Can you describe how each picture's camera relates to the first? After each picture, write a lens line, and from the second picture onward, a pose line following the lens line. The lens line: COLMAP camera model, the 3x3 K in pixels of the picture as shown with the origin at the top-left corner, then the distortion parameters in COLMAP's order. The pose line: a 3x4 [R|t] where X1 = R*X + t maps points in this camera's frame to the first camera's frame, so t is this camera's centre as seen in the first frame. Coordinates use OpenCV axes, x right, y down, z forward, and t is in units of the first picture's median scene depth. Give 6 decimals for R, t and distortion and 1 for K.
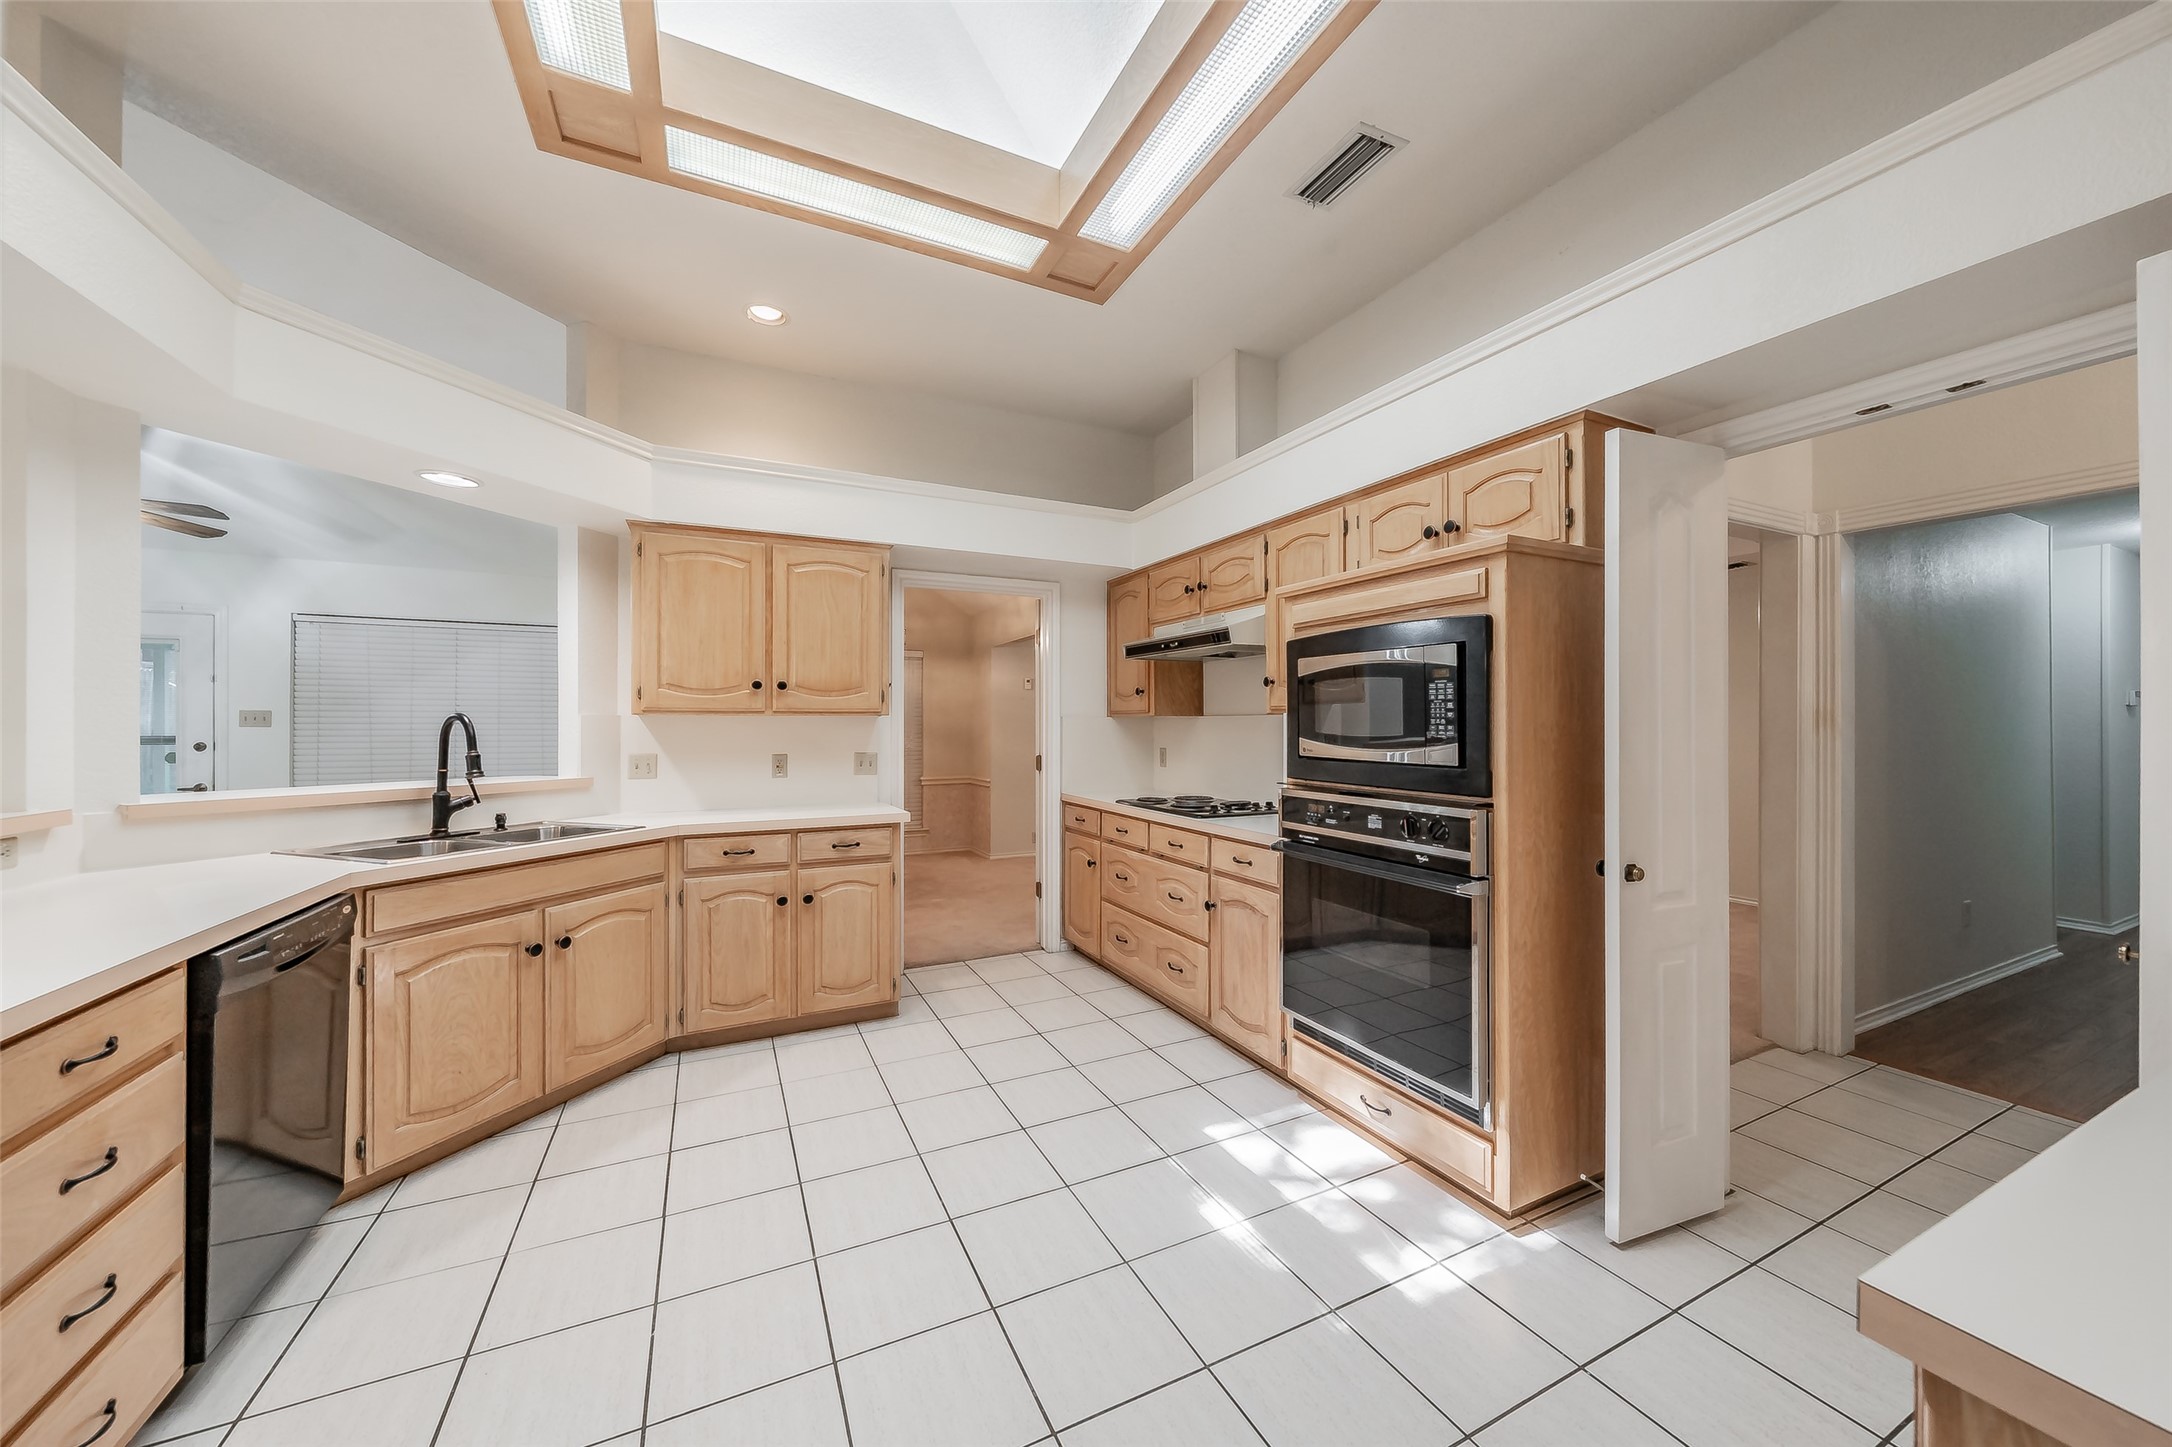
lens RADIAL K [[756.1, 0, 1086.3], [0, 756.1, 715.8], [0, 0, 1]] dist [-0.000085, -0.000031]
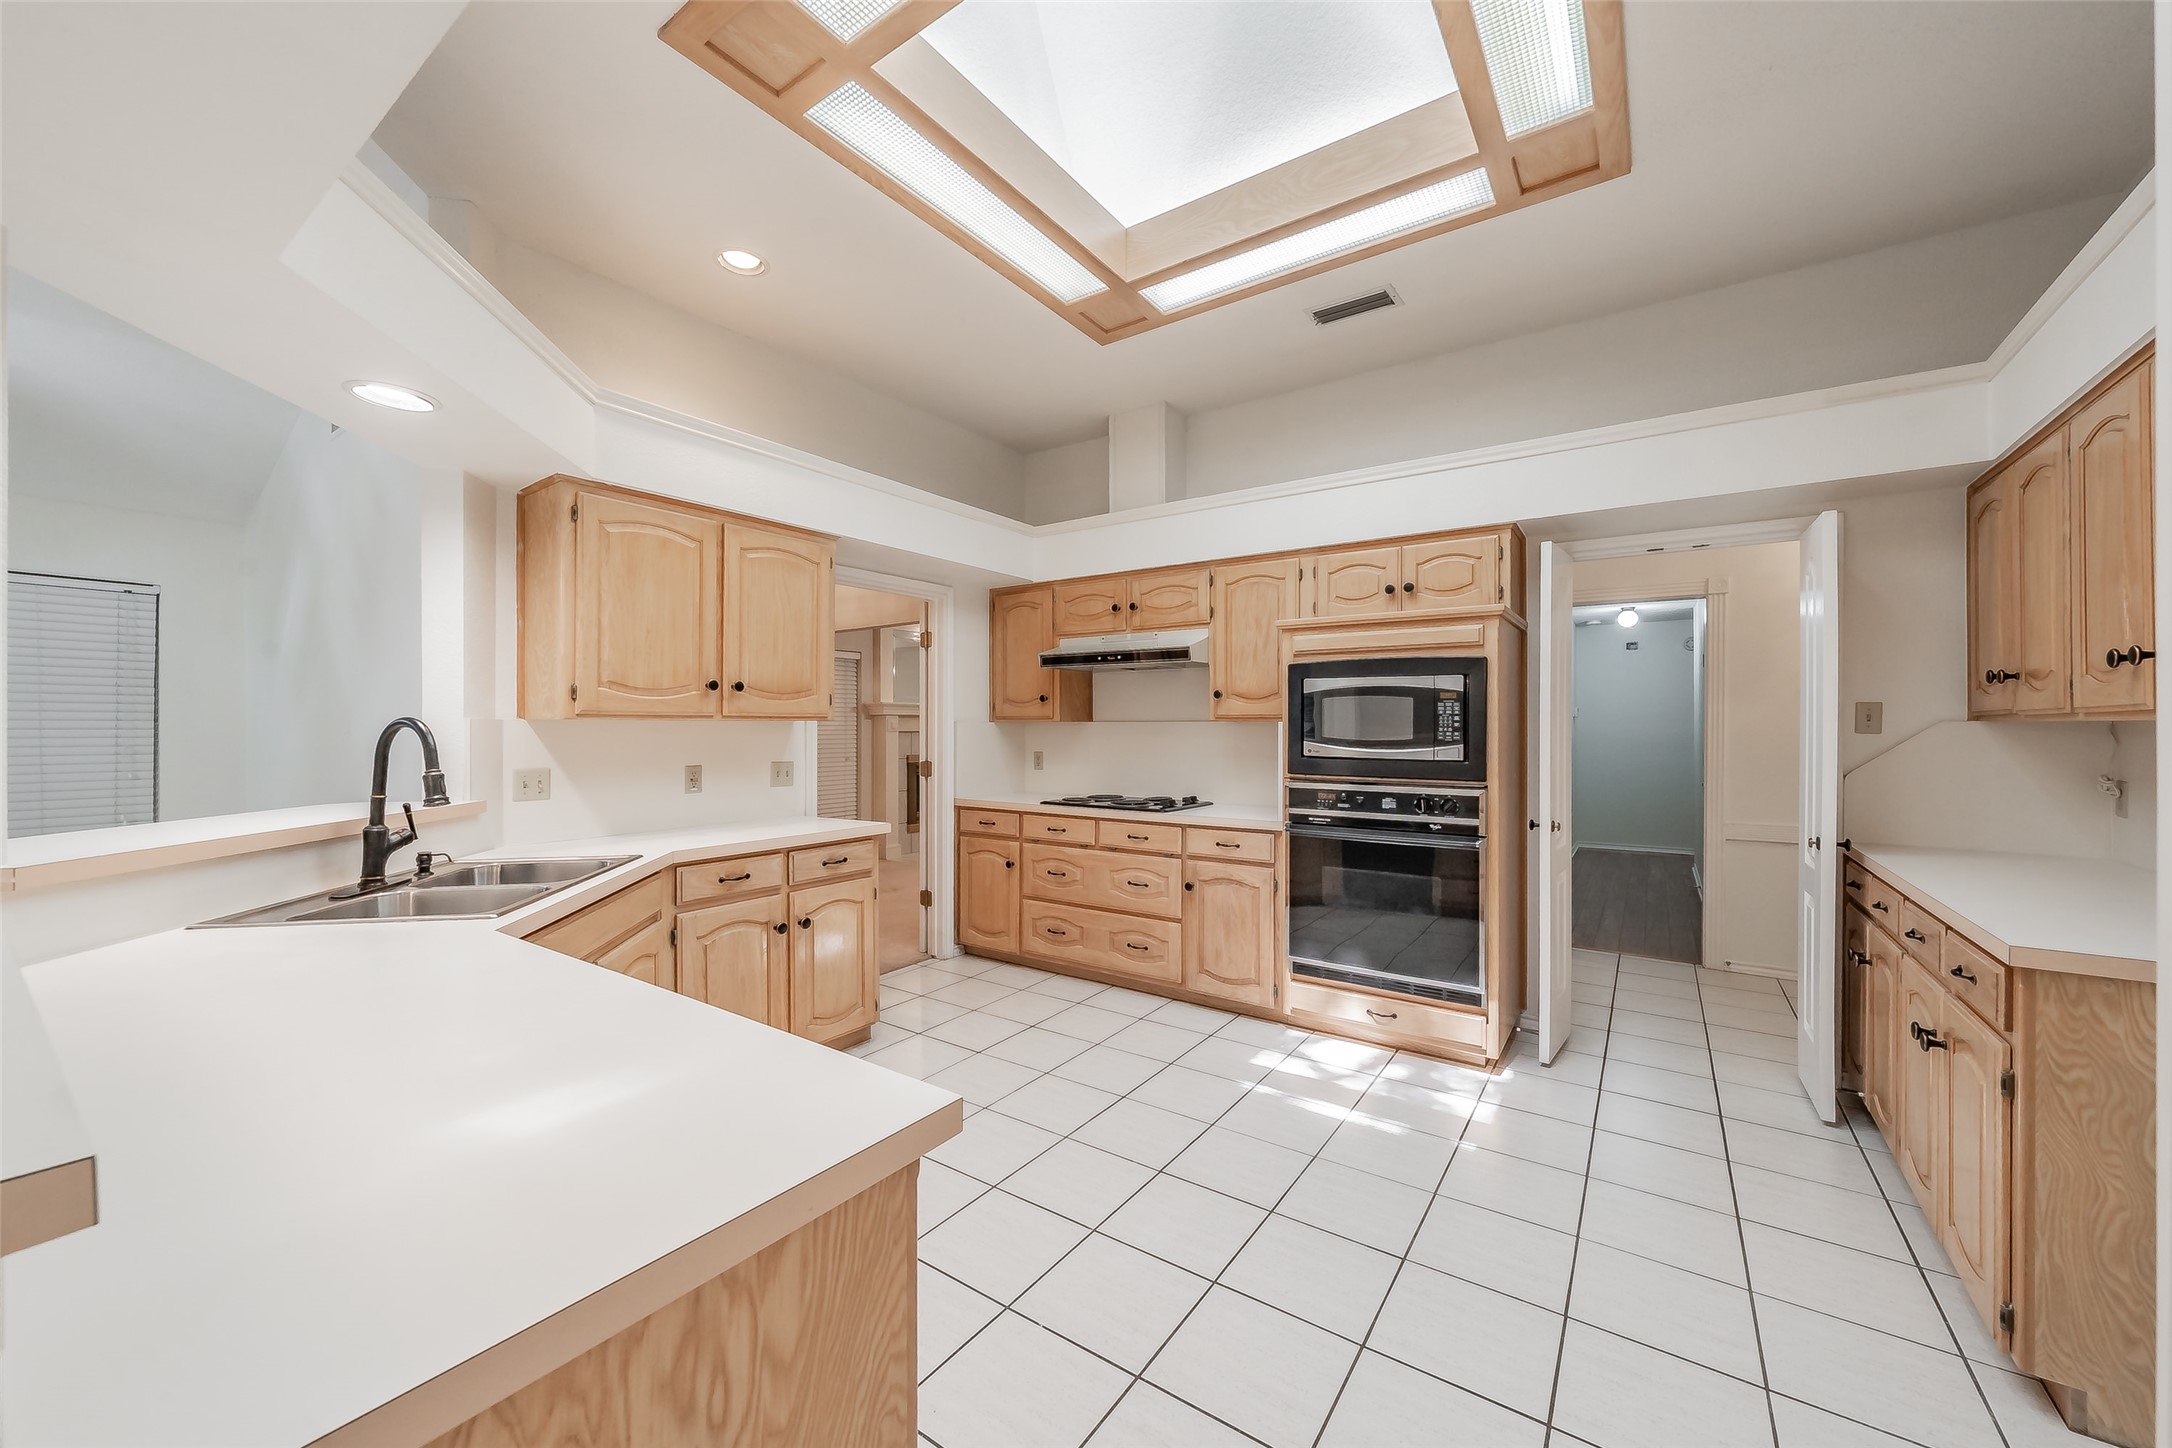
lens RADIAL K [[783.2, 0, 1073.9], [0, 783.2, 717.7], [0, 0, 1]] dist [-0.001646, -0.000143]
pose [[0.882800, 0.005386, 0.469718, -0.539244], [-0.005650, 0.999984, -0.000849, -0.005906], [-0.469714, -0.001905, 0.882816, 0.019787]]
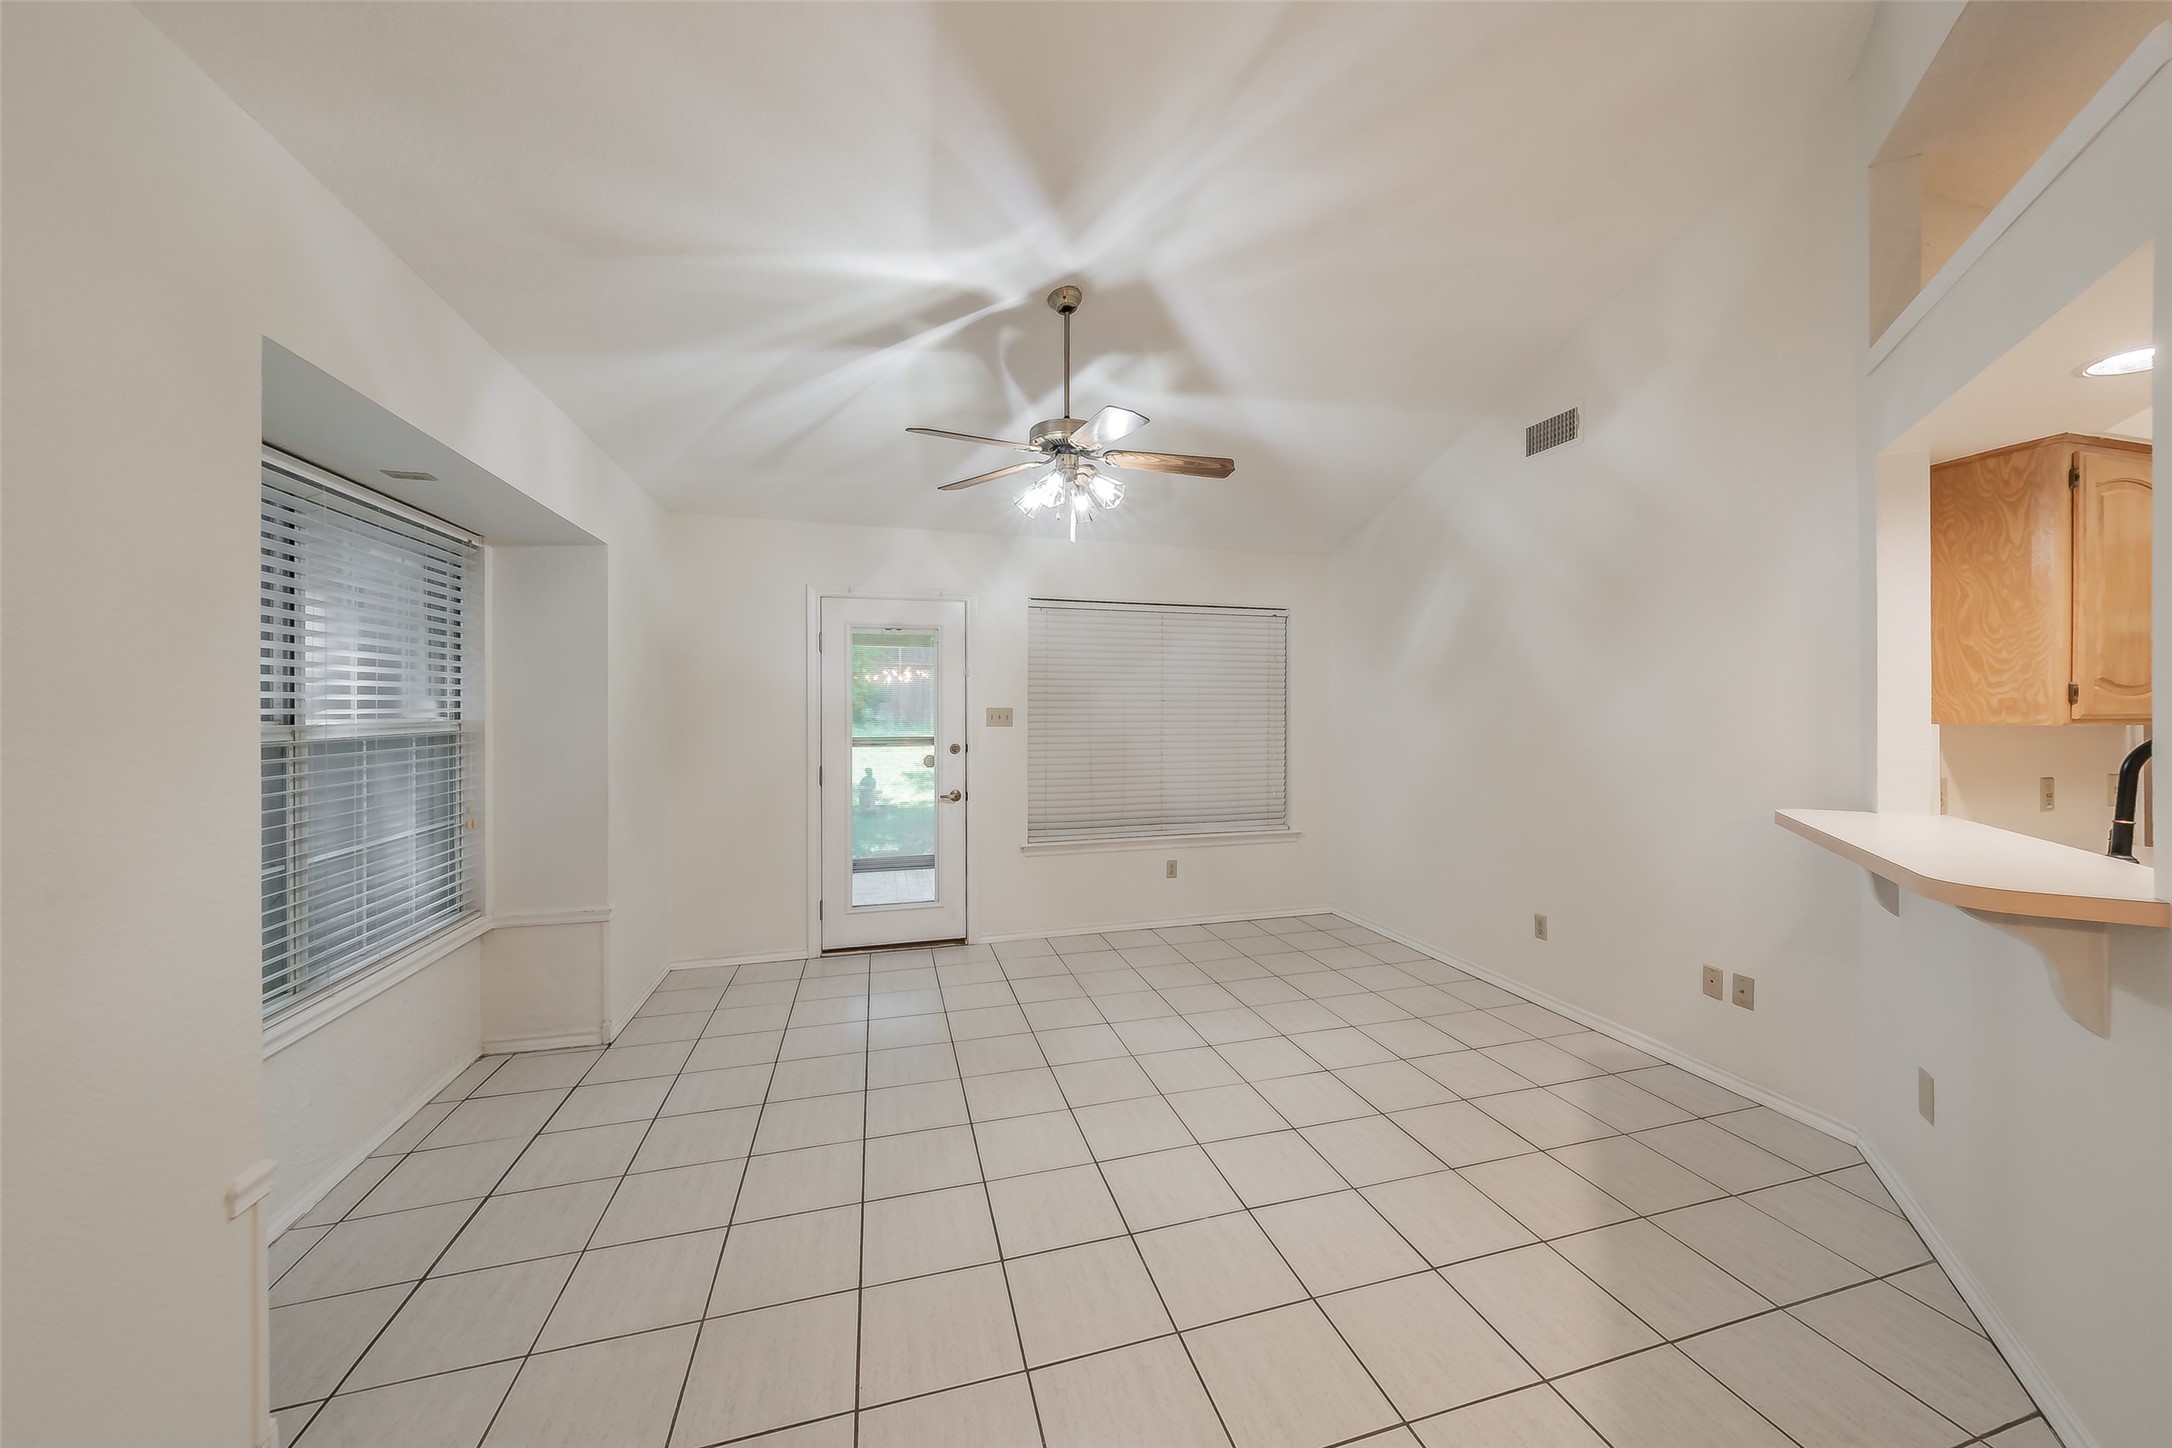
lens RADIAL K [[796.9, 0, 1100.3], [0, 796.9, 704.8], [0, 0, 1]] dist [-0.001166, -0.000073]
pose [[0.985844, -0.000869, -0.167662, -1.391126], [0.001377, 0.999995, 0.002912, -0.022451], [0.167659, -0.003101, 0.985840, 0.164000]]
